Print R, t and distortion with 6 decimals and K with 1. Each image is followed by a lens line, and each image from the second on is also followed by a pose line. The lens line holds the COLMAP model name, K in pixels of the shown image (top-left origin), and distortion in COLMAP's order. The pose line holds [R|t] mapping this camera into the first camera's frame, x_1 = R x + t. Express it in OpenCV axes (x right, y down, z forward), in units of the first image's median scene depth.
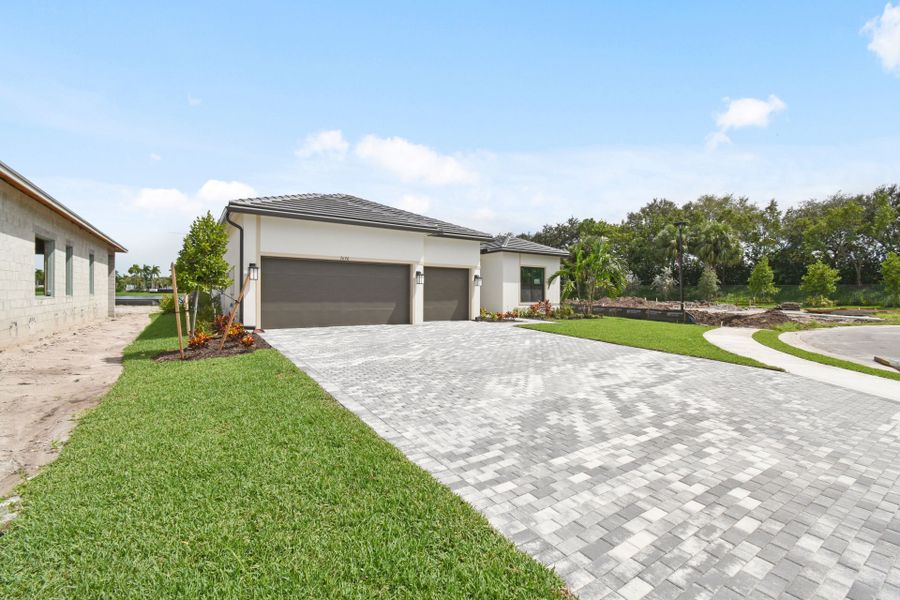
lens RADIAL K [[416.6, 0, 450.0], [0, 416.6, 300.0], [0, 0, 1]] dist [-0.014768, -0.000286]
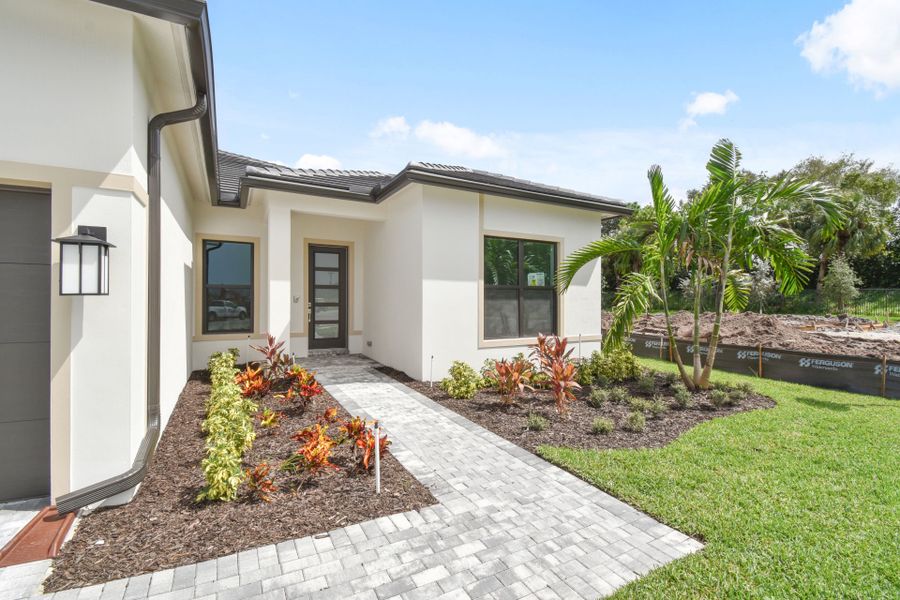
lens RADIAL K [[396.7, 0, 450.0], [0, 396.7, 300.0], [0, 0, 1]] dist [0.002709, -0.000254]
pose [[0.996422, -0.006514, -0.084269, 0.174323], [0.005319, 0.999882, -0.014396, -0.023112], [0.084353, 0.013896, 0.996339, 0.692375]]
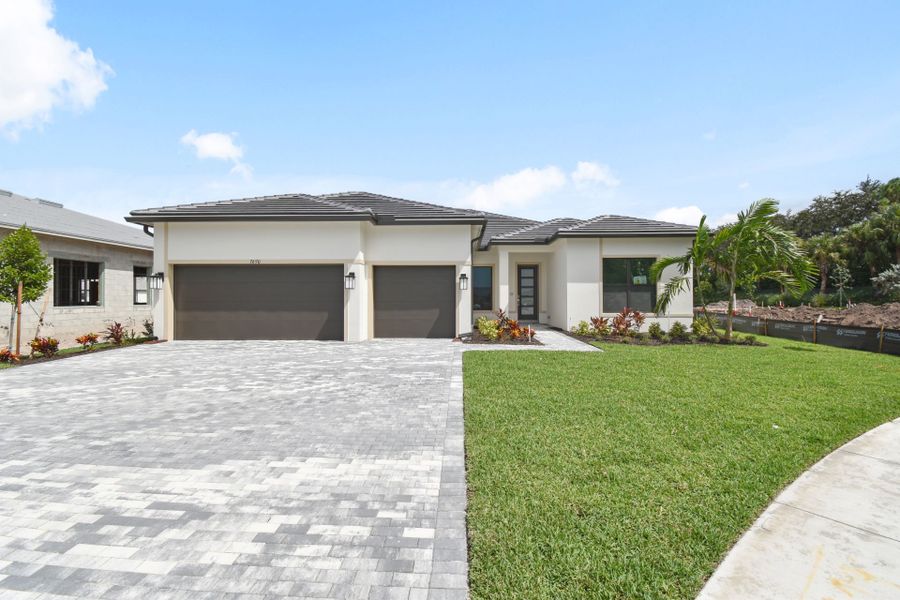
lens RADIAL K [[396.7, 0, 450.0], [0, 396.7, 300.0], [0, 0, 1]] dist [0.002709, -0.000254]
pose [[0.813034, -0.009995, -0.582131, 0.349562], [0.000041, 0.999854, -0.017111, -0.003765], [0.582217, 0.013888, 0.812915, 0.357604]]
